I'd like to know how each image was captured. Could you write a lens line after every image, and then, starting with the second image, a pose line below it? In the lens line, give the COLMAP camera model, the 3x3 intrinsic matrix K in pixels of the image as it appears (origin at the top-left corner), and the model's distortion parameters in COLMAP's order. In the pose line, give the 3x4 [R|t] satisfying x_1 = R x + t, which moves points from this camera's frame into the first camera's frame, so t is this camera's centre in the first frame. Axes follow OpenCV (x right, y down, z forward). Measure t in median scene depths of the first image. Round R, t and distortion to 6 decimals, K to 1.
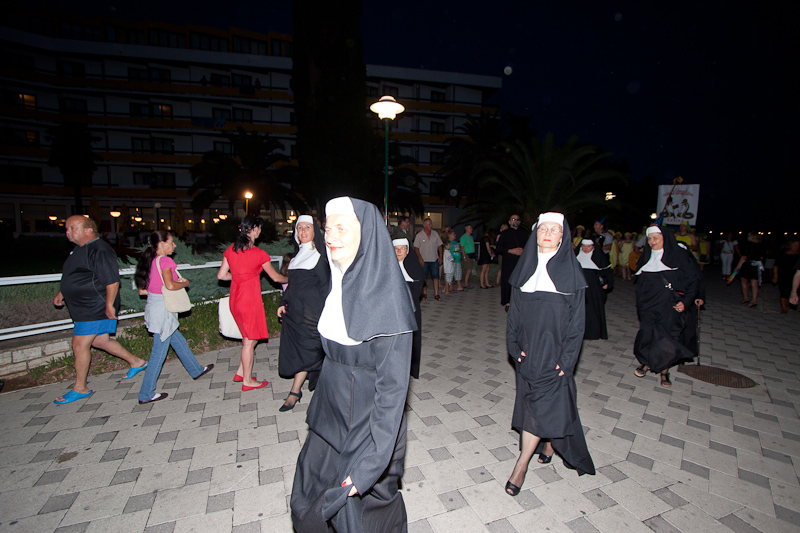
lens RADIAL K [[368.6, 0, 399.1], [0, 368.6, 269.7], [0, 0, 1]] dist [-0.012500, 0.000584]
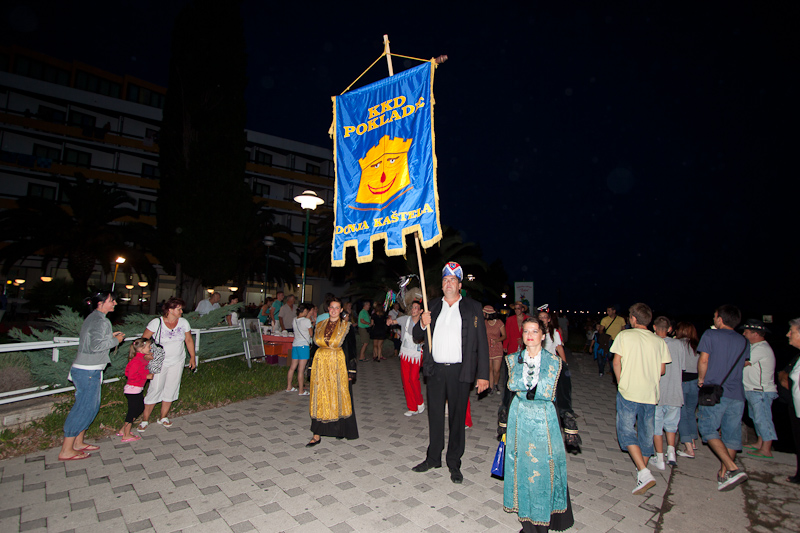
lens RADIAL K [[404.7, 0, 400.0], [0, 404.7, 266.5], [0, 0, 1]] dist [-0.010901, 0.000687]
pose [[0.936317, 0.059629, 0.346056, -0.064014], [0.008650, 0.981262, -0.192486, 0.004110], [-0.351049, 0.183221, 0.918256, -0.076243]]
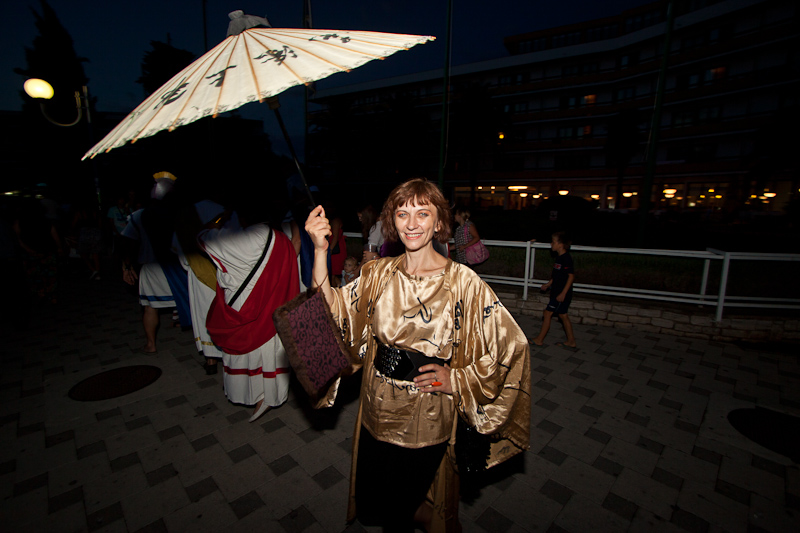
lens RADIAL K [[368.6, 0, 399.1], [0, 368.6, 269.7], [0, 0, 1]] dist [-0.012500, 0.000584]
pose [[0.400842, 0.155384, -0.902874, -0.102424], [-0.096920, 0.987174, 0.126864, 0.008480], [0.911006, 0.036654, 0.410761, -0.106305]]
